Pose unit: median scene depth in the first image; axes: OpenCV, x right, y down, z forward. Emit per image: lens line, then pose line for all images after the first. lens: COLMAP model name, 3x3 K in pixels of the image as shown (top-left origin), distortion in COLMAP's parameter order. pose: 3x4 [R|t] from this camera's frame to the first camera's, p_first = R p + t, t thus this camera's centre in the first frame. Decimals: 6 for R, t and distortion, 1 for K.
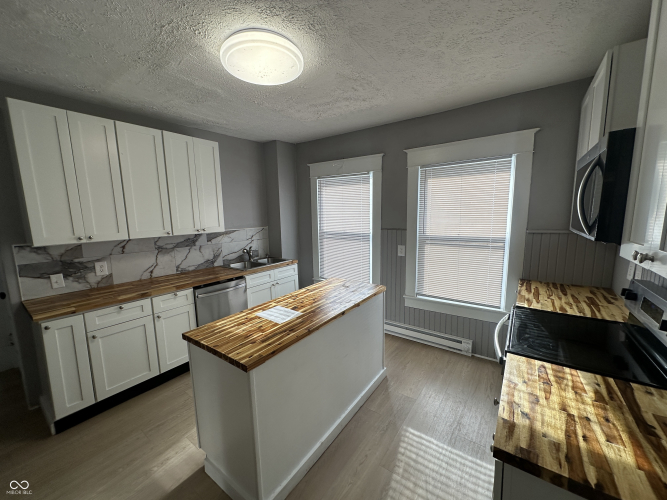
lens RADIAL K [[268.9, 0, 334.5], [0, 268.9, 249.7], [0, 0, 1]] dist [-0.002429, 0.000045]
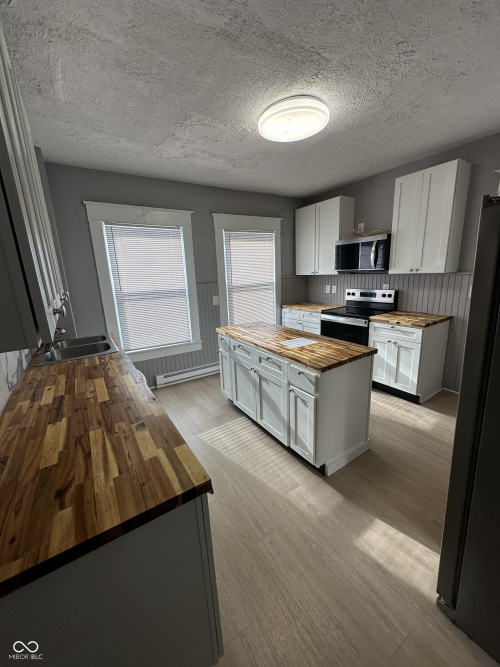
lens RADIAL K [[268.9, 0, 247.7], [0, 268.9, 335.7], [0, 0, 1]] dist [-0.002429, 0.000045]
pose [[0.353993, -0.220768, 0.908818, -1.057816], [0.164047, 0.971332, 0.172056, -0.032419], [-0.920748, 0.088182, 0.380061, 0.555507]]
